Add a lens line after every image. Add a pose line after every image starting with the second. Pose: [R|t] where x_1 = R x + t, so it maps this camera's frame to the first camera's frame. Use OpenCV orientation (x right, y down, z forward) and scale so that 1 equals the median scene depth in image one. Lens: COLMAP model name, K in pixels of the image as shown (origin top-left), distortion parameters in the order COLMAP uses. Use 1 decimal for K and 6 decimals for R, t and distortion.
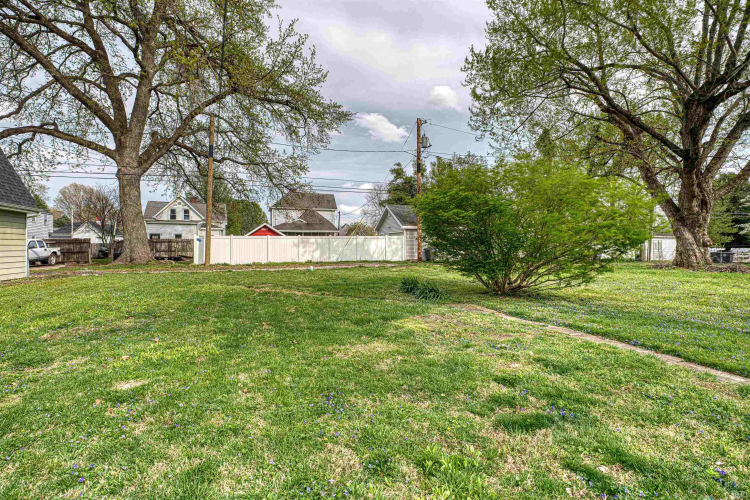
lens RADIAL K [[348.6, 0, 370.7], [0, 348.6, 251.0], [0, 0, 1]] dist [0.005947, -0.000469]
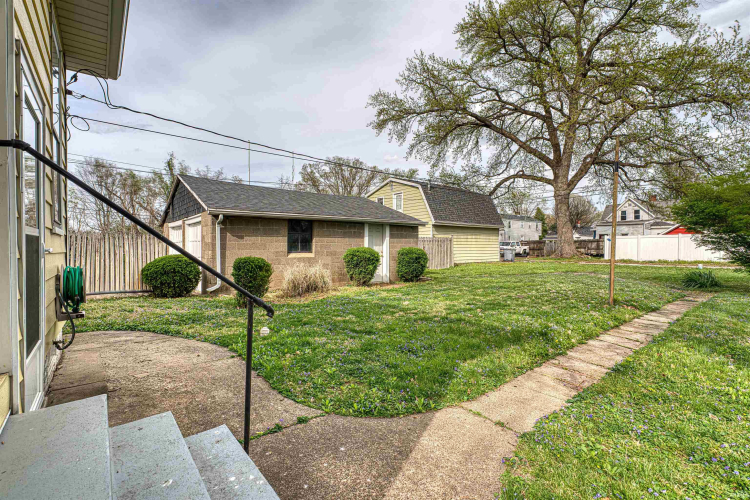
lens RADIAL K [[348.6, 0, 373.9], [0, 348.6, 249.3], [0, 0, 1]] dist [0.005947, -0.000469]
pose [[0.338774, 0.007550, -0.940838, 0.387939], [-0.007515, 0.999958, 0.005318, 0.000843], [0.940838, 0.005269, 0.338816, -0.199712]]
